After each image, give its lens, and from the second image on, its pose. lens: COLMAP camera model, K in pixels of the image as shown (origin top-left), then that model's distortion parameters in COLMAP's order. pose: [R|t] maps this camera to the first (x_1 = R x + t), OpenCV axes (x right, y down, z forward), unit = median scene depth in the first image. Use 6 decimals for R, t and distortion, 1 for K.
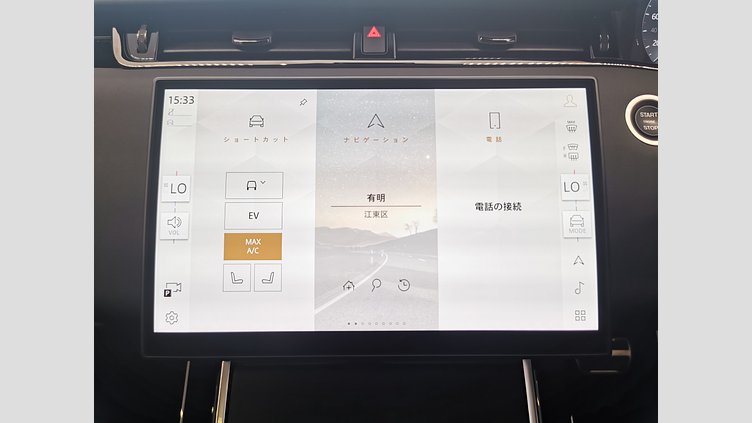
lens RADIAL K [[439.0, 0, 378.2], [0, 439.0, 209.7], [0, 0, 1]] dist [0.010881, -0.000148]
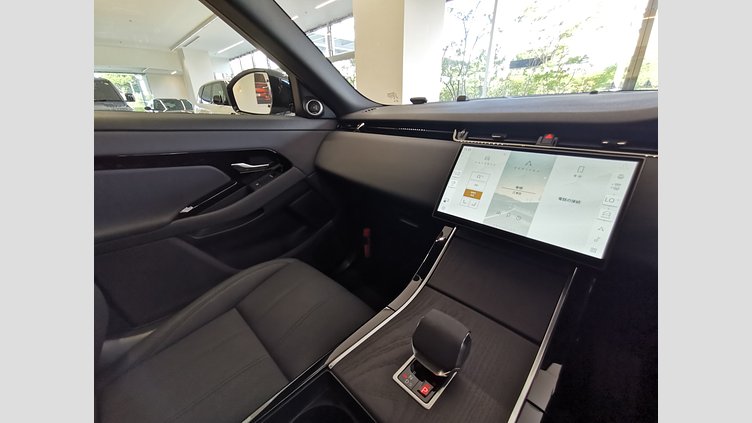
lens RADIAL K [[257.0, 0, 376.0], [0, 257.0, 211.5], [0, 0, 1]] dist [0.001182, 0.000079]
pose [[0.706397, 0.257749, -0.659218, 0.455282], [-0.331888, 0.943227, 0.013154, 0.385330], [0.625183, 0.209494, 0.751837, -0.773812]]
